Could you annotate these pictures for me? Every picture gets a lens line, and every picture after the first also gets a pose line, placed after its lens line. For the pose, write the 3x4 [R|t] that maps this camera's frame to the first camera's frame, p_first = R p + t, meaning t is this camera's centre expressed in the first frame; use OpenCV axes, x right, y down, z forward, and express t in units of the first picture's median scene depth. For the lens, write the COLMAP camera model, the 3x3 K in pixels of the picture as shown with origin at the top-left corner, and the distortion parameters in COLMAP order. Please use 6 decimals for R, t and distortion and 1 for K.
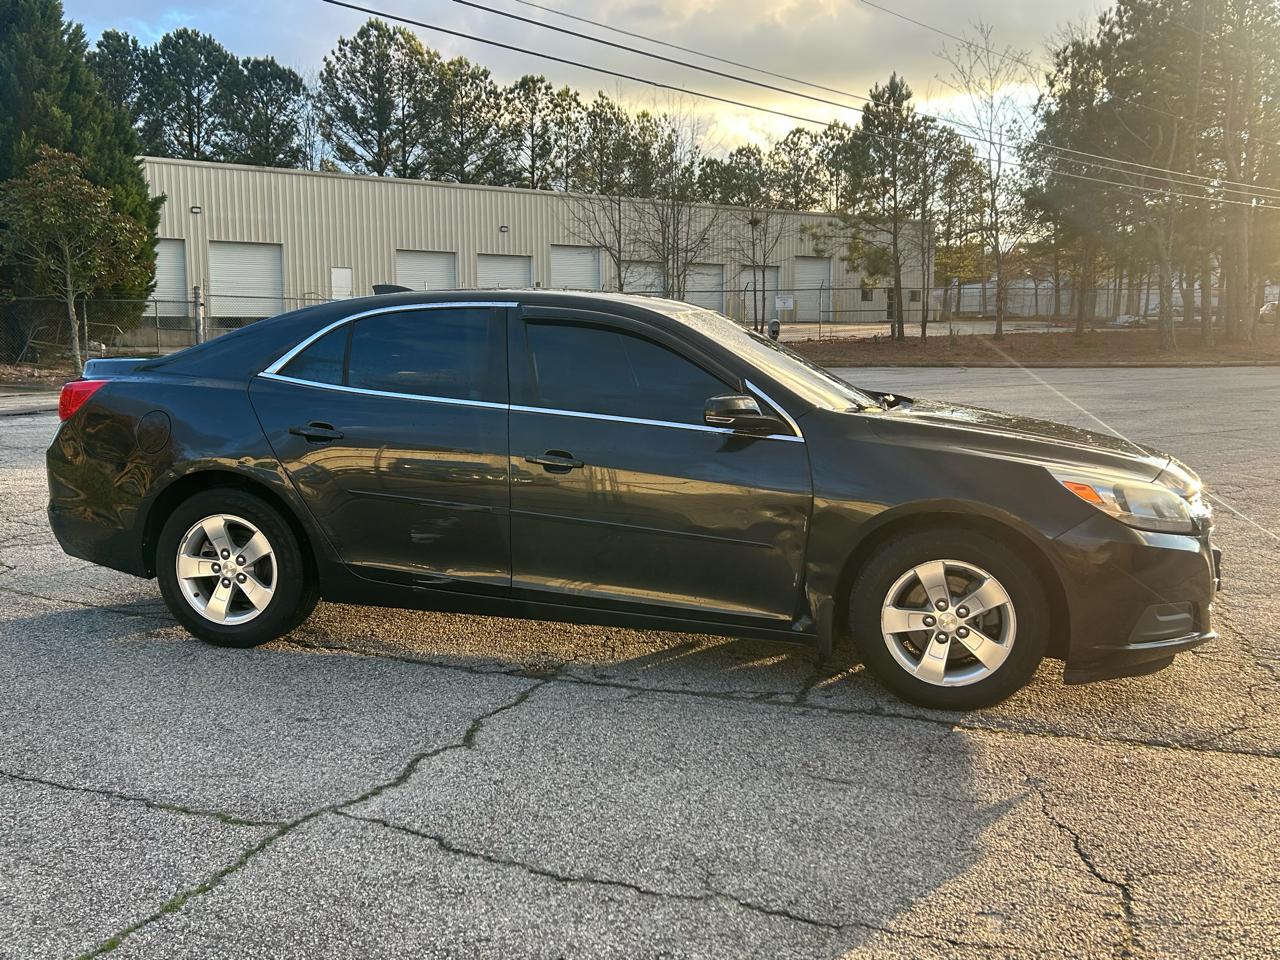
lens RADIAL K [[1198.8, 0, 633.0], [0, 1198.8, 466.2], [0, 0, 1]] dist [0.023532, 0.000000]
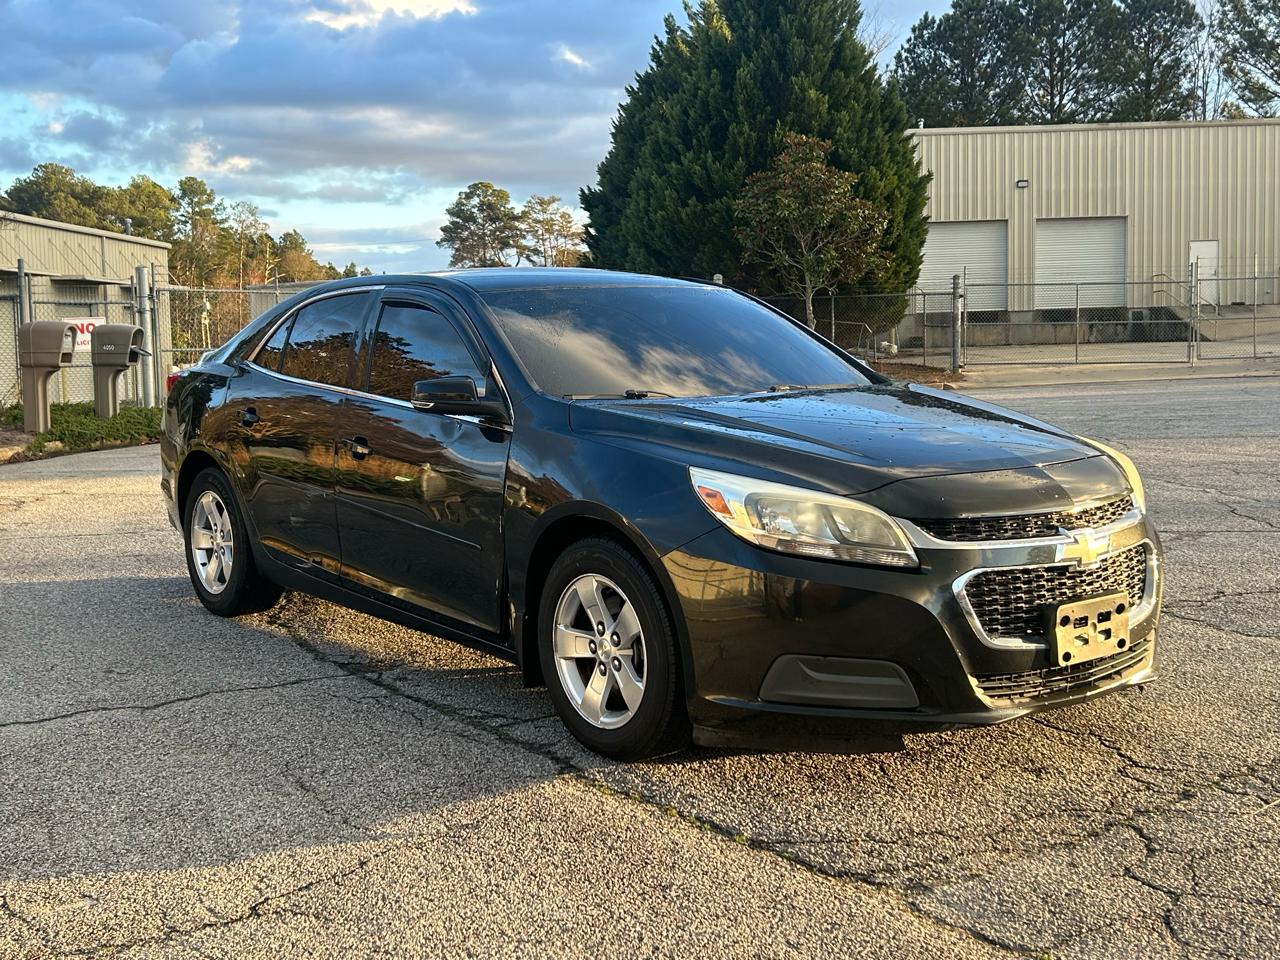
lens RADIAL K [[1502.3, 0, 678.1], [0, 1502.3, 462.8], [0, 0, 1]] dist [0.040087, 0.000000]
pose [[0.794914, 0.028480, -0.606053, 0.131119], [-0.041811, 0.999094, -0.007890, 0.000820], [0.605279, 0.031612, 0.795385, 0.028339]]
